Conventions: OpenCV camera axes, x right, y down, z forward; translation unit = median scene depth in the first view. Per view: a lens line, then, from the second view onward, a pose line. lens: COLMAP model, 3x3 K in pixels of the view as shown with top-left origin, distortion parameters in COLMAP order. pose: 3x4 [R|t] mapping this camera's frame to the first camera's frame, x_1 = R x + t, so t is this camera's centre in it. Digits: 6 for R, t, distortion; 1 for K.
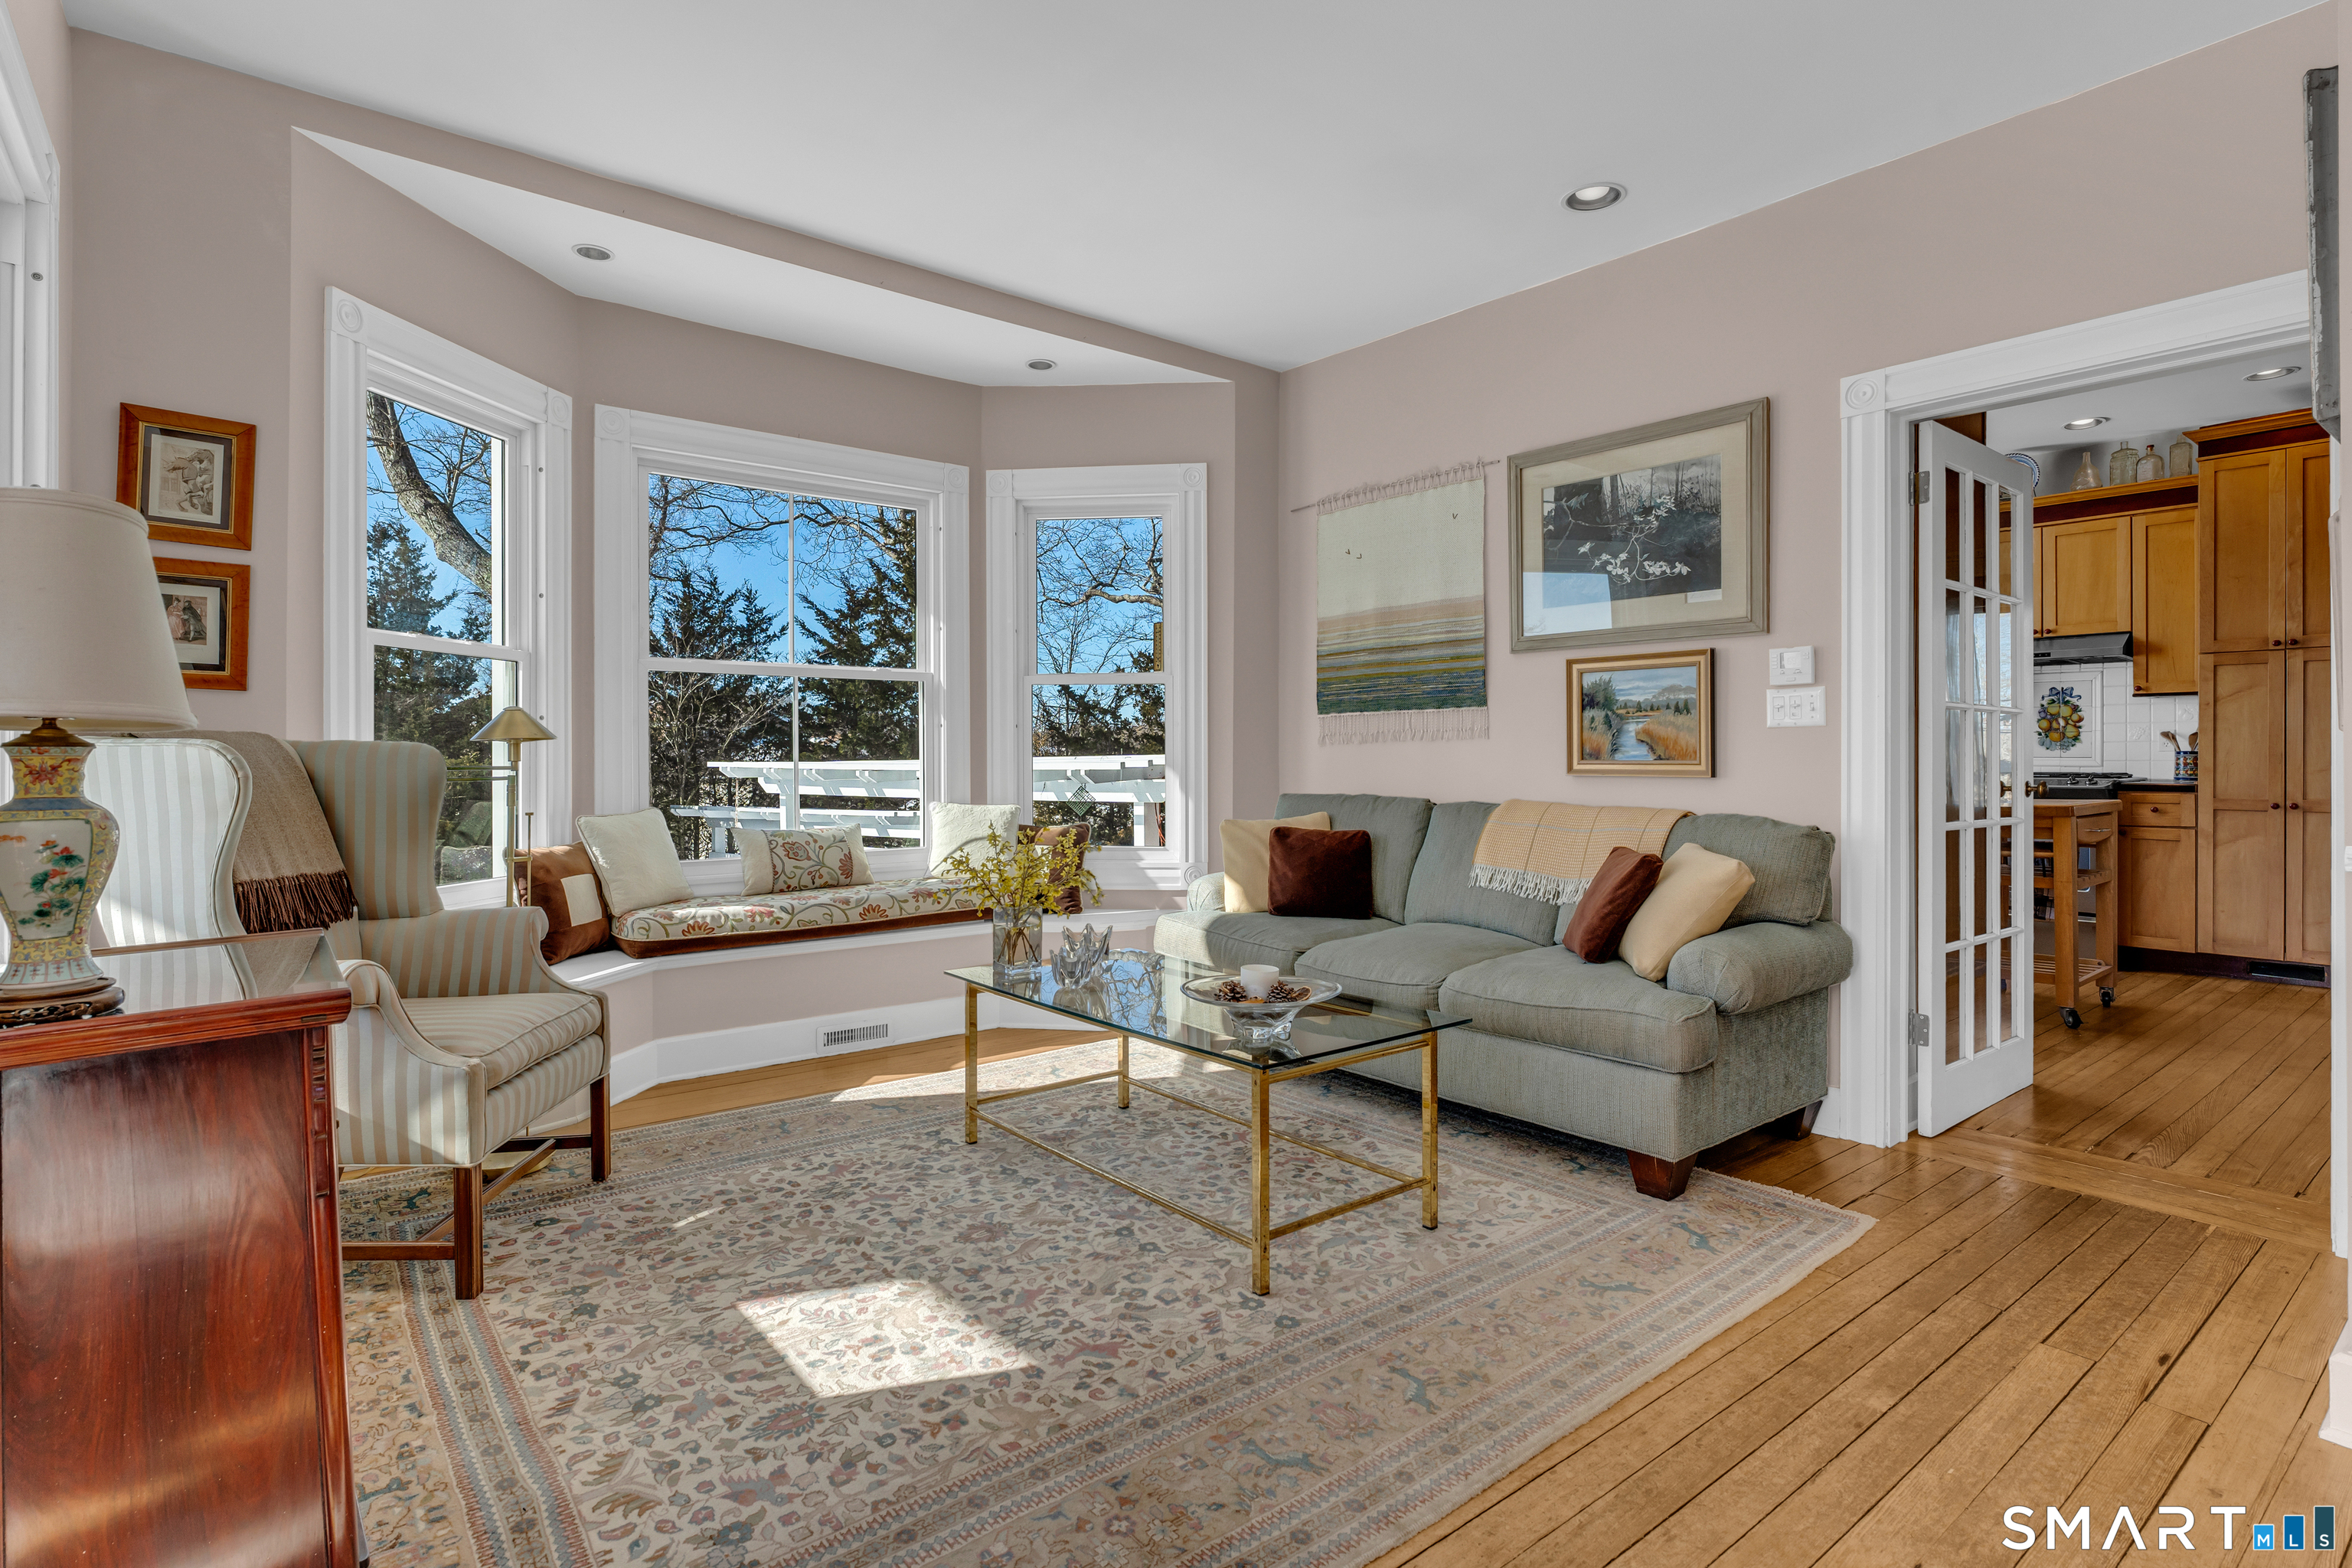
lens RADIAL K [[1156.5, 0, 1167.6], [0, 1156.5, 752.4], [0, 0, 1]] dist [-0.002465, -0.000608]
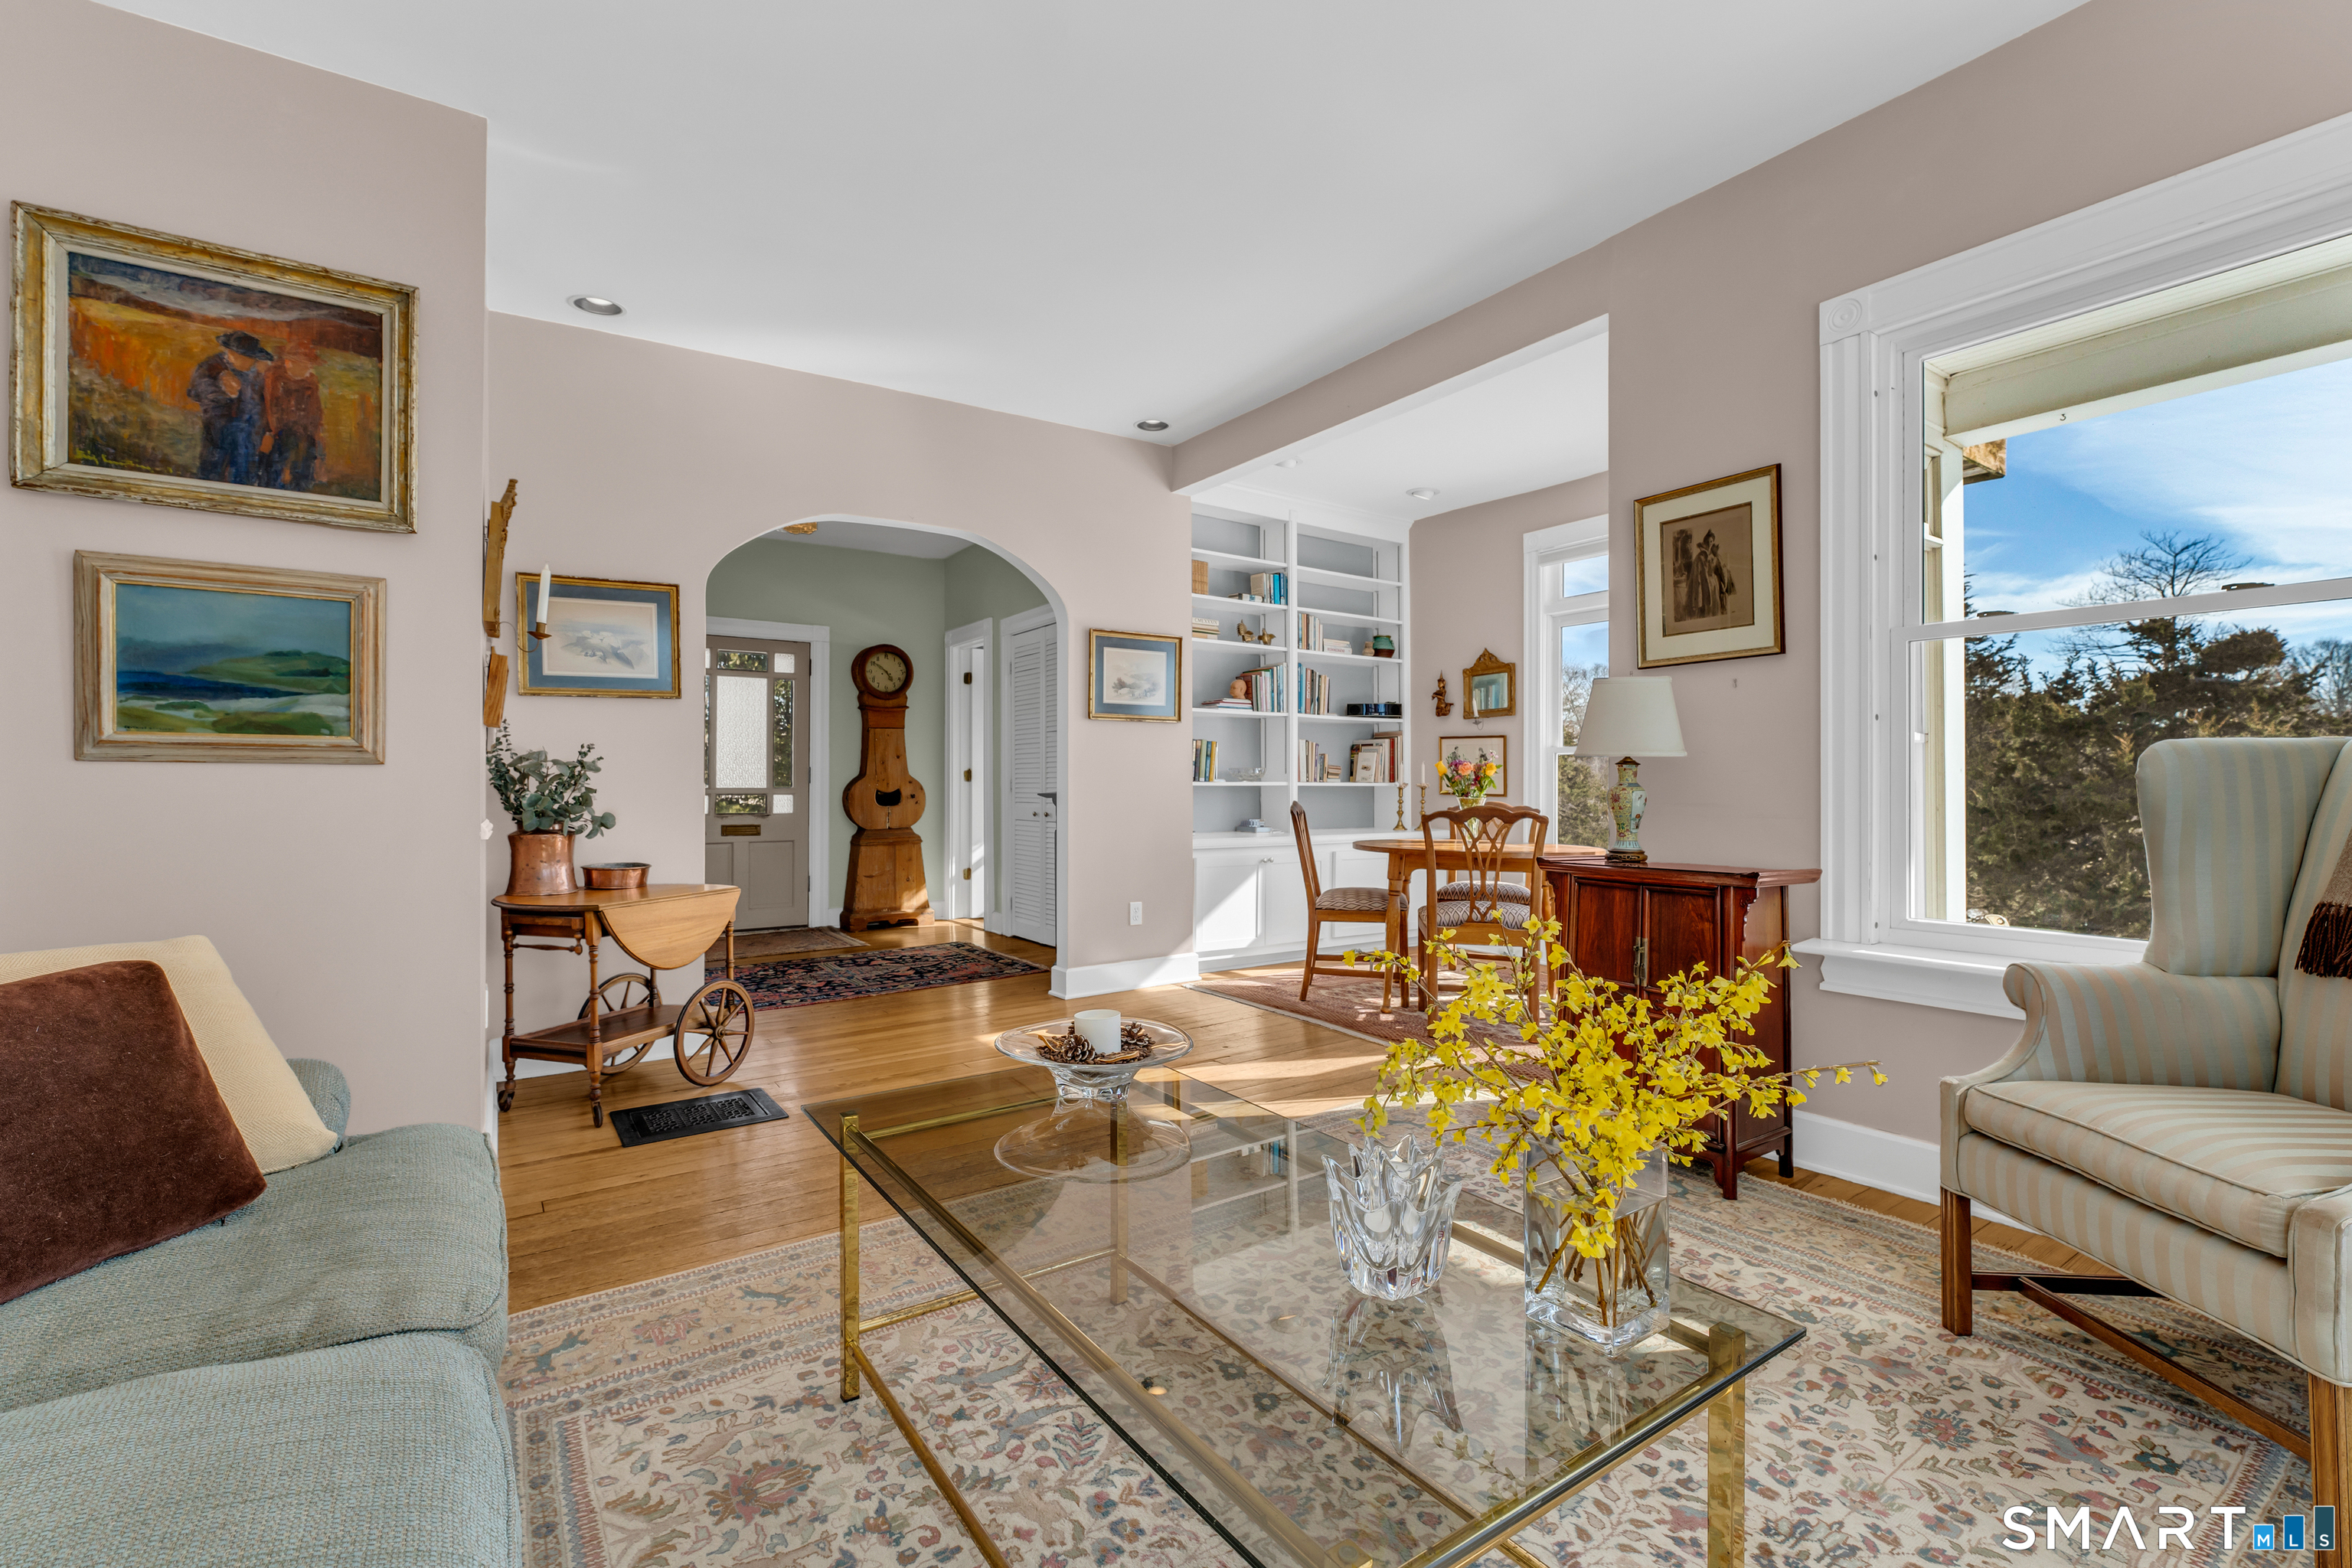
lens RADIAL K [[1009.2, 0, 1176.0], [0, 1009.2, 784.0], [0, 0, 1]] dist [-0.002861, -0.000333]
pose [[-0.998051, 0.003090, 0.062324, -0.018752], [0.002581, 0.999963, -0.008245, 0.024321], [-0.062347, -0.008069, -0.998022, 1.460825]]
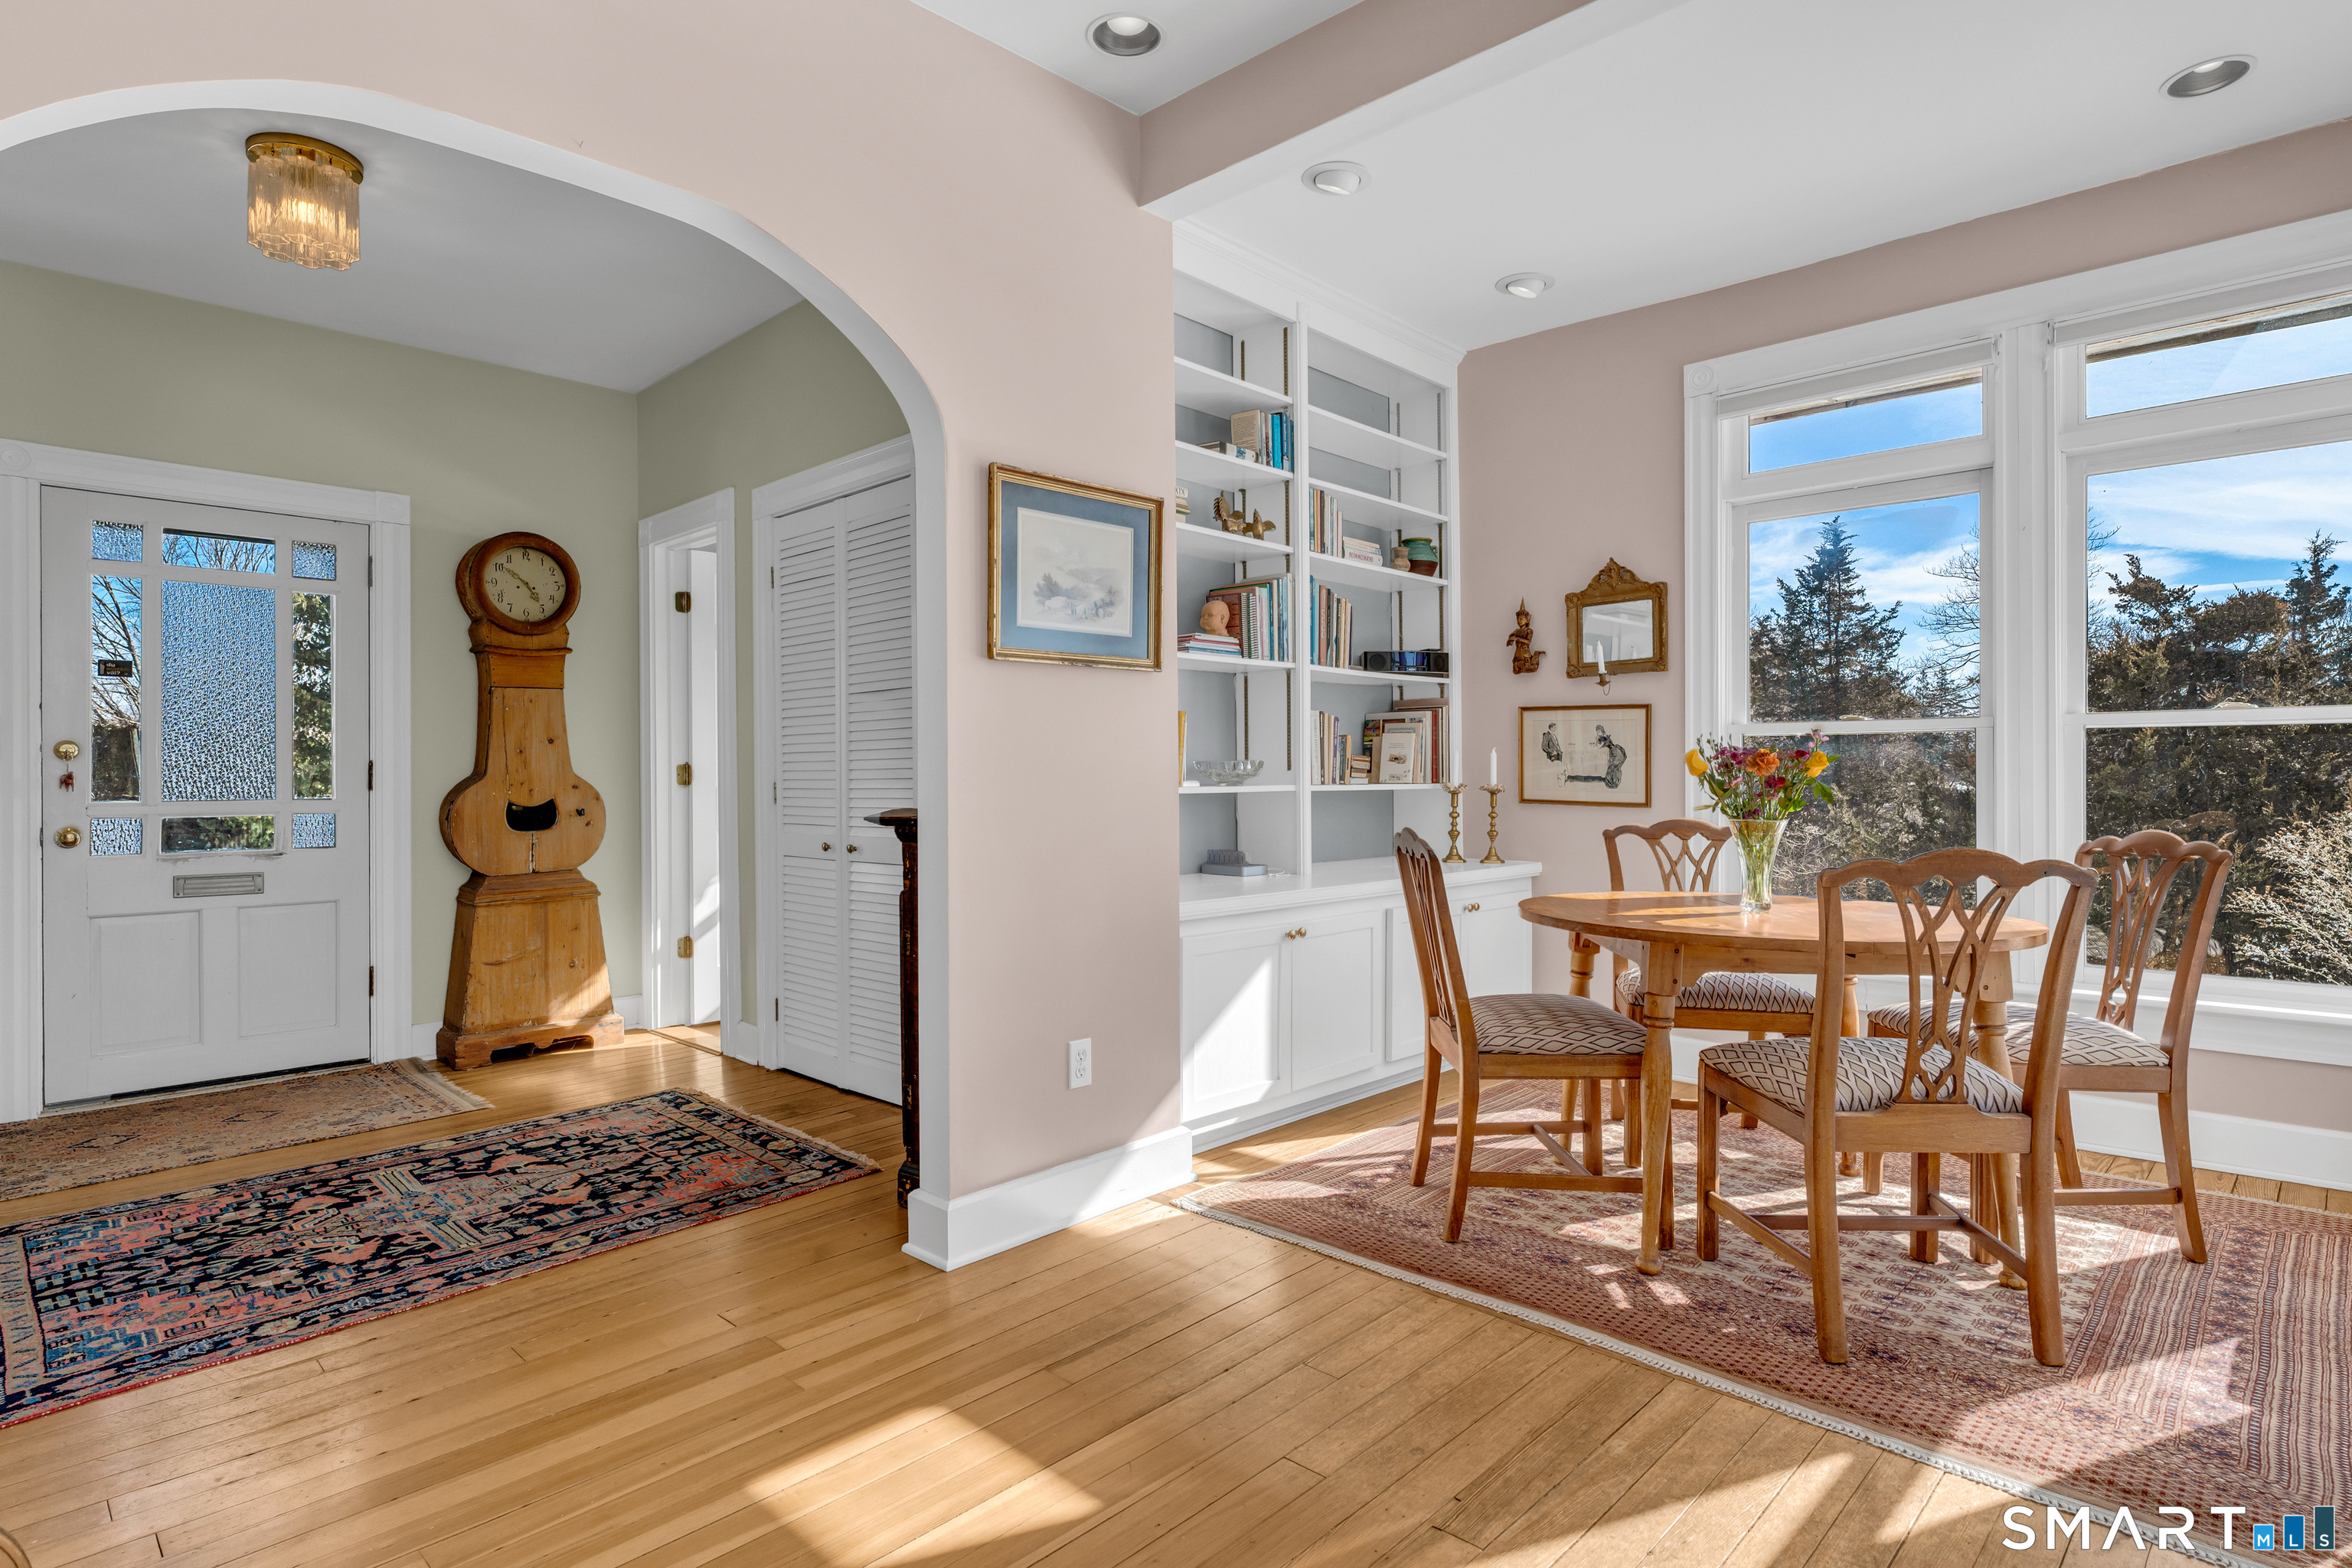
lens RADIAL K [[1204.9, 0, 1160.4], [0, 1204.9, 780.2], [0, 0, 1]] dist [0.001403, -0.000429]
pose [[-0.990928, 0.009089, -0.134088, 0.217396], [0.009305, 0.999956, -0.000983, -0.001222], [0.134074, -0.002222, -0.990969, 0.761014]]
